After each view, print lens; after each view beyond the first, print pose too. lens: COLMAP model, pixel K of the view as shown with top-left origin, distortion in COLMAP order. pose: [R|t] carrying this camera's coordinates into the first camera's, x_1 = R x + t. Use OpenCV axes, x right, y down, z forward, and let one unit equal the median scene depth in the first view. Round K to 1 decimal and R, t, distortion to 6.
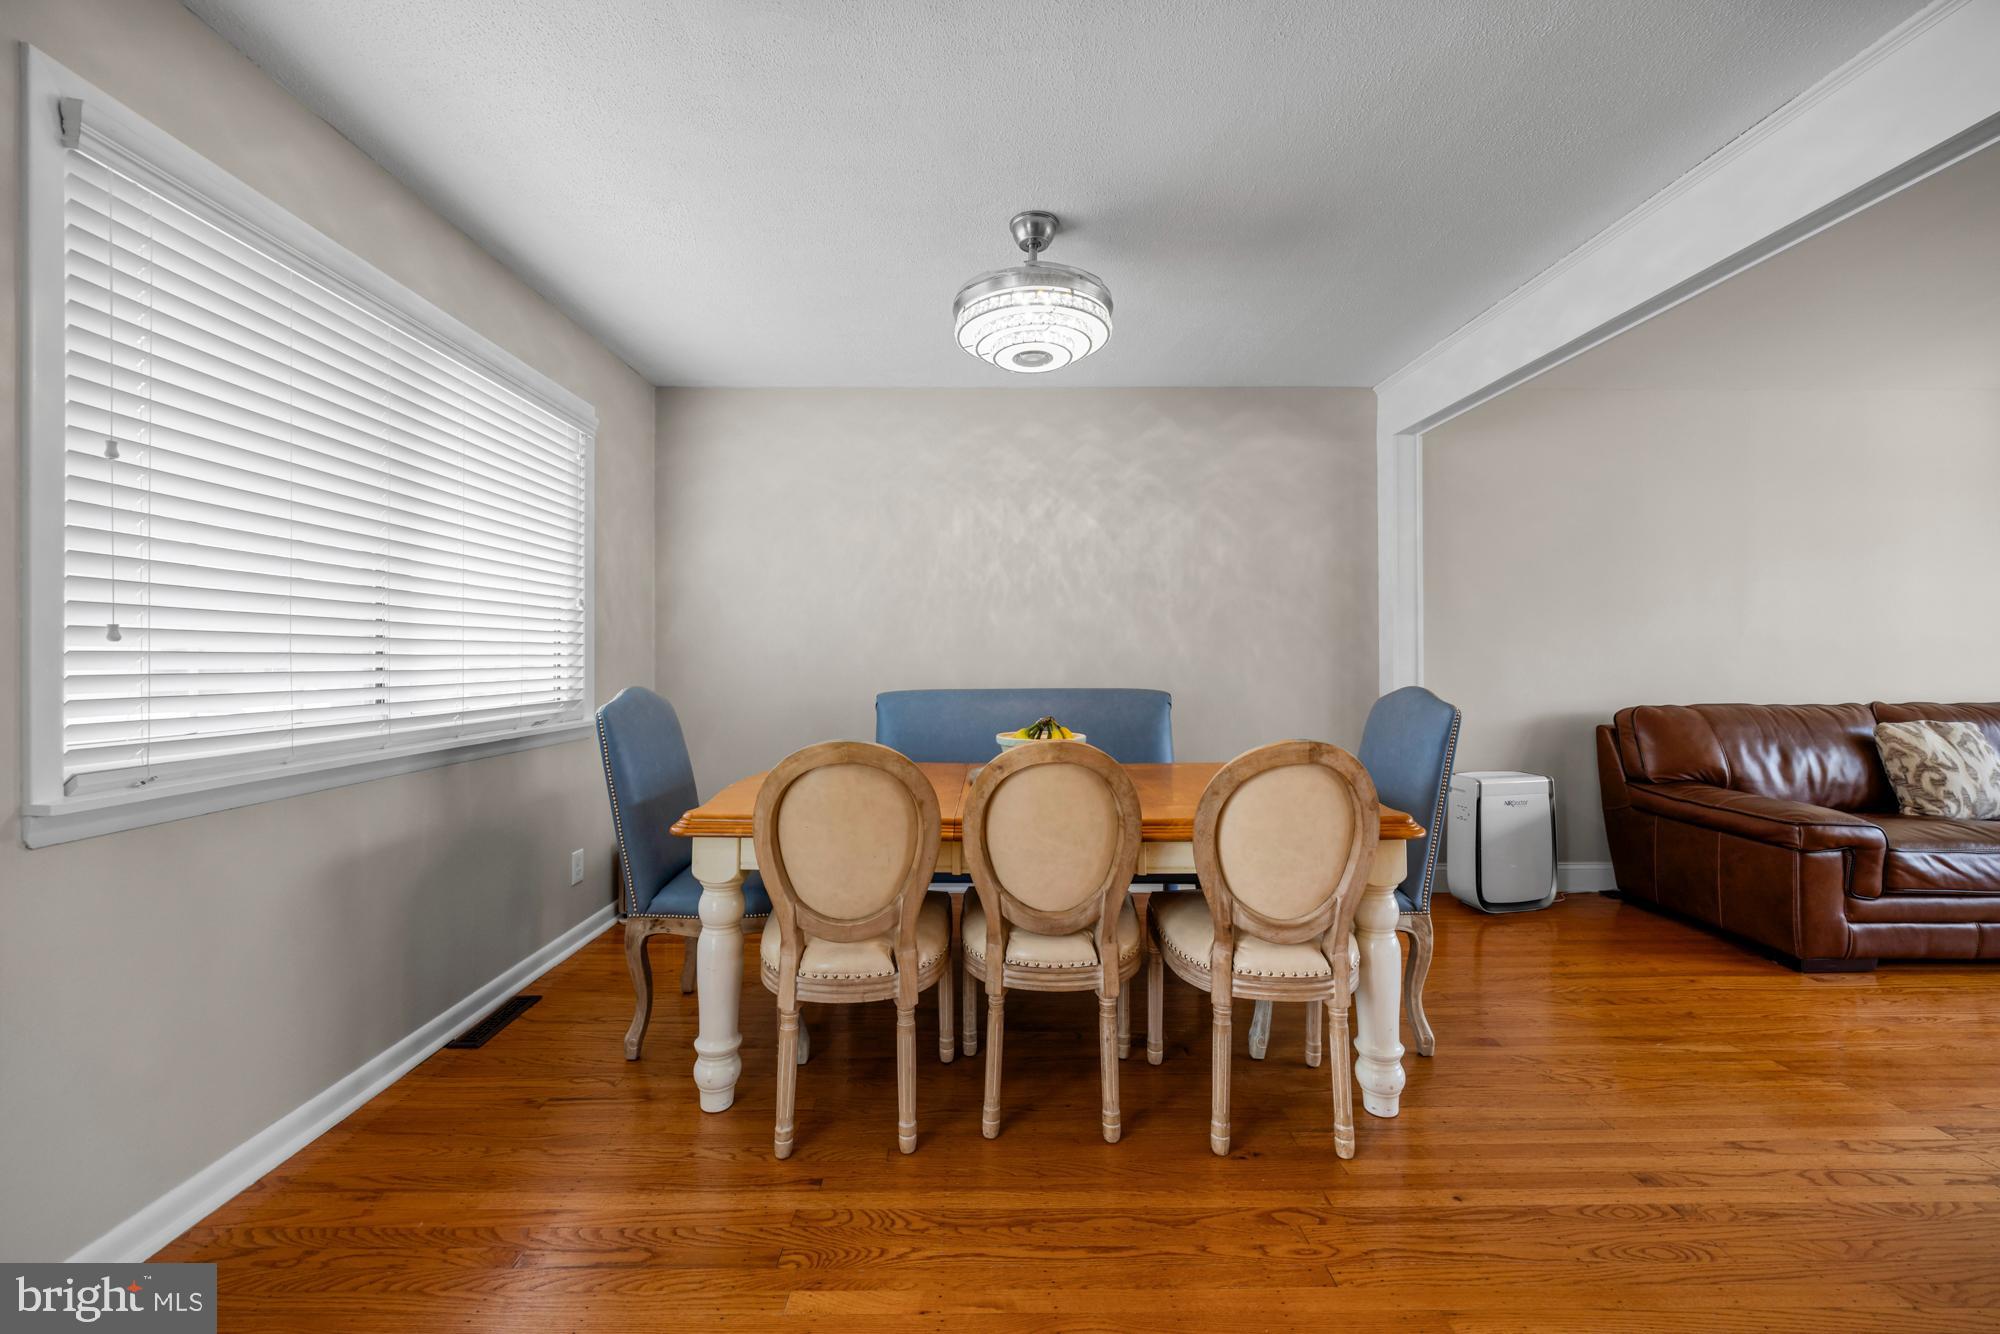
lens RADIAL K [[792.3, 0, 985.8], [0, 792.3, 655.7], [0, 0, 1]] dist [0.000729, 0.000060]
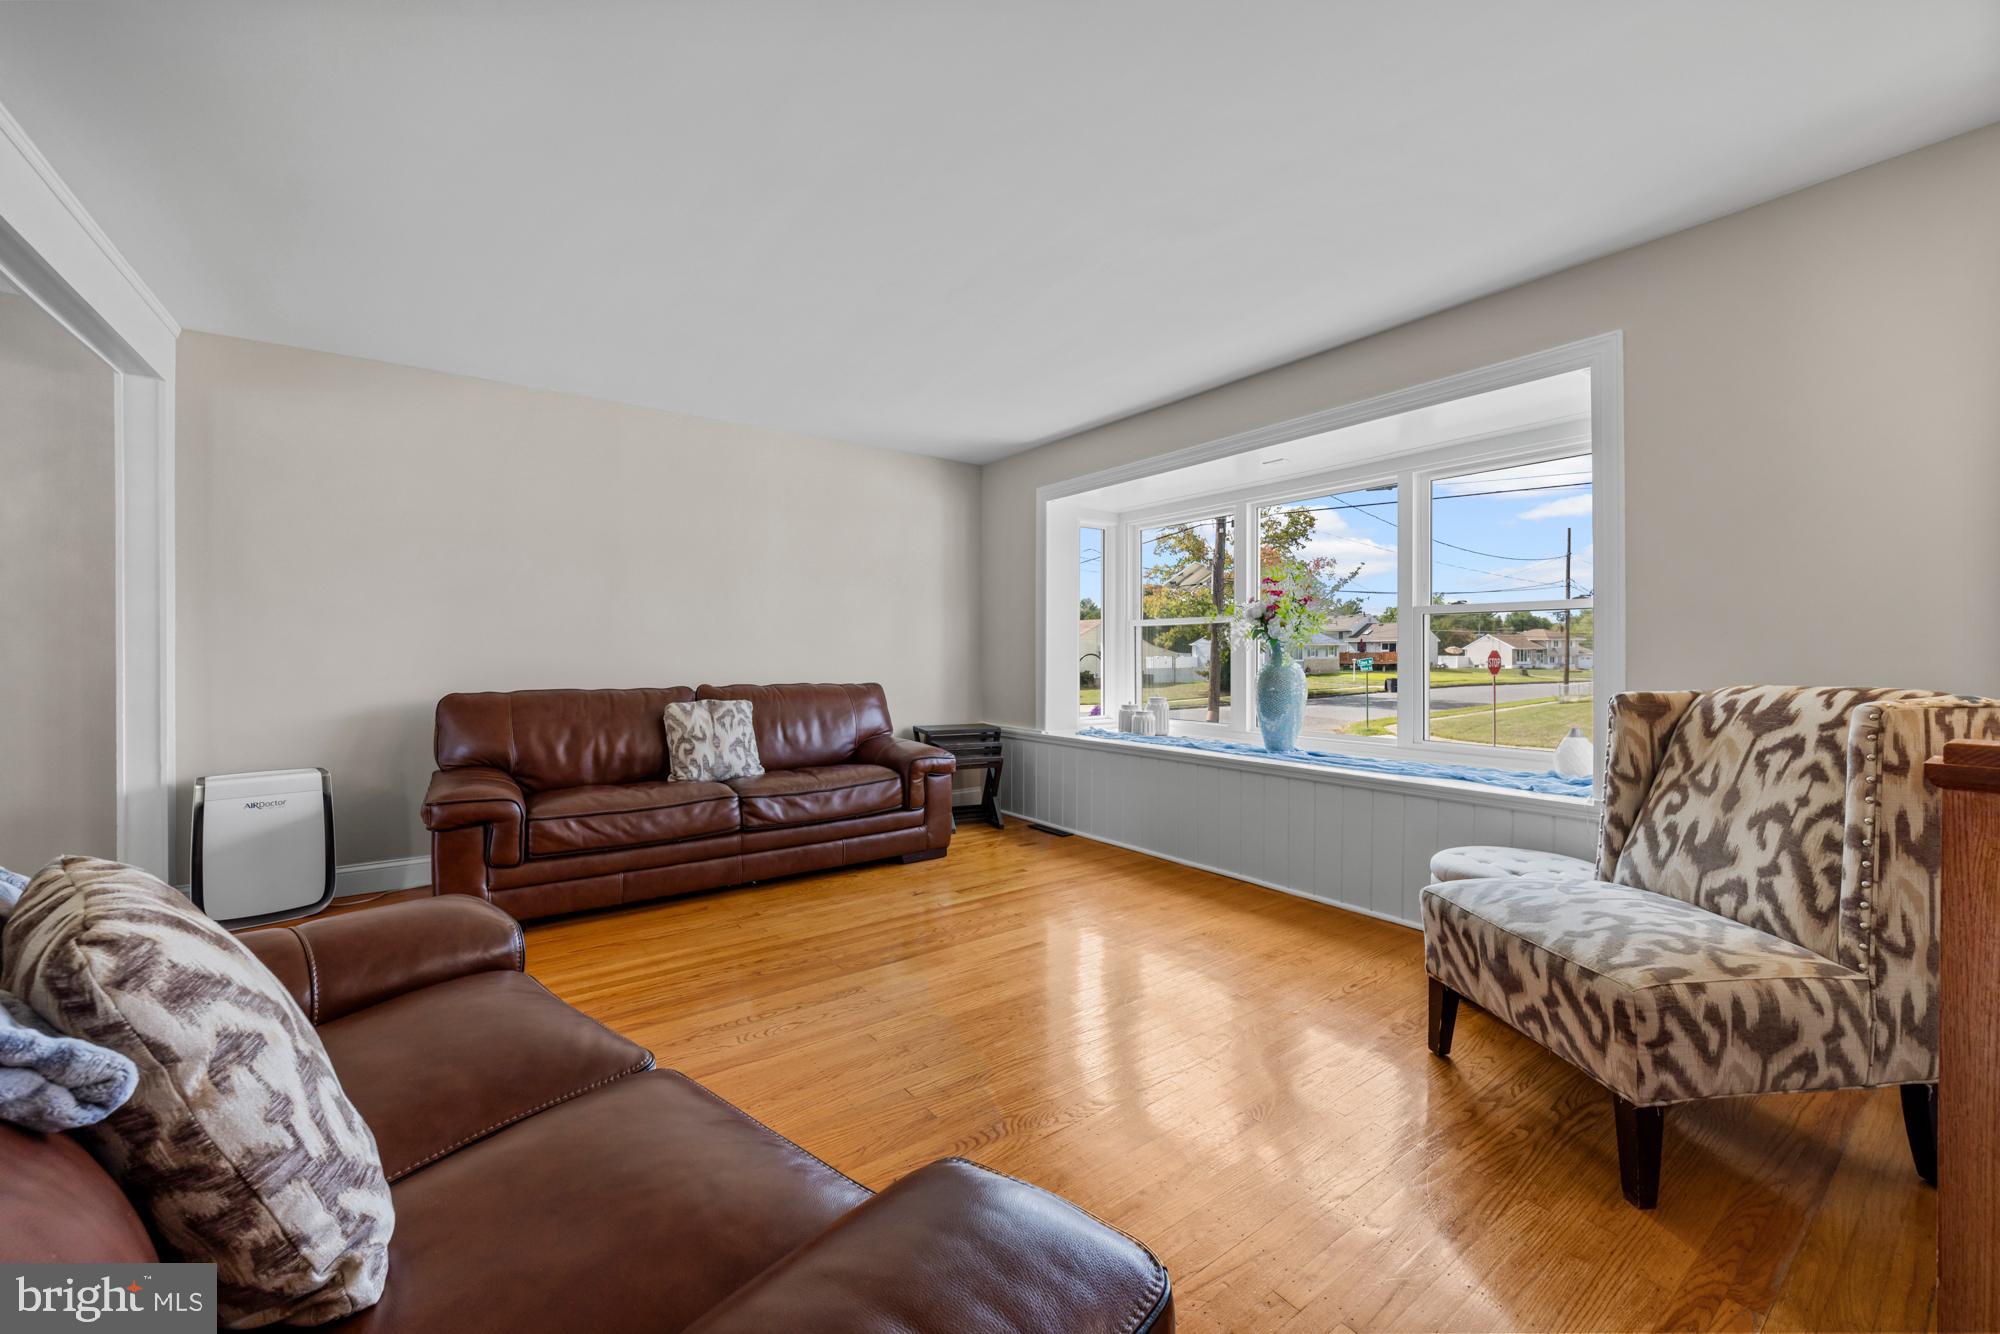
lens RADIAL K [[792.3, 0, 985.8], [0, 792.3, 655.7], [0, 0, 1]] dist [0.000729, 0.000060]
pose [[0.824712, -0.001958, 0.565549, 0.885868], [-0.009695, 0.999798, 0.017600, -0.009121], [-0.565469, -0.019998, 0.824527, -0.223172]]
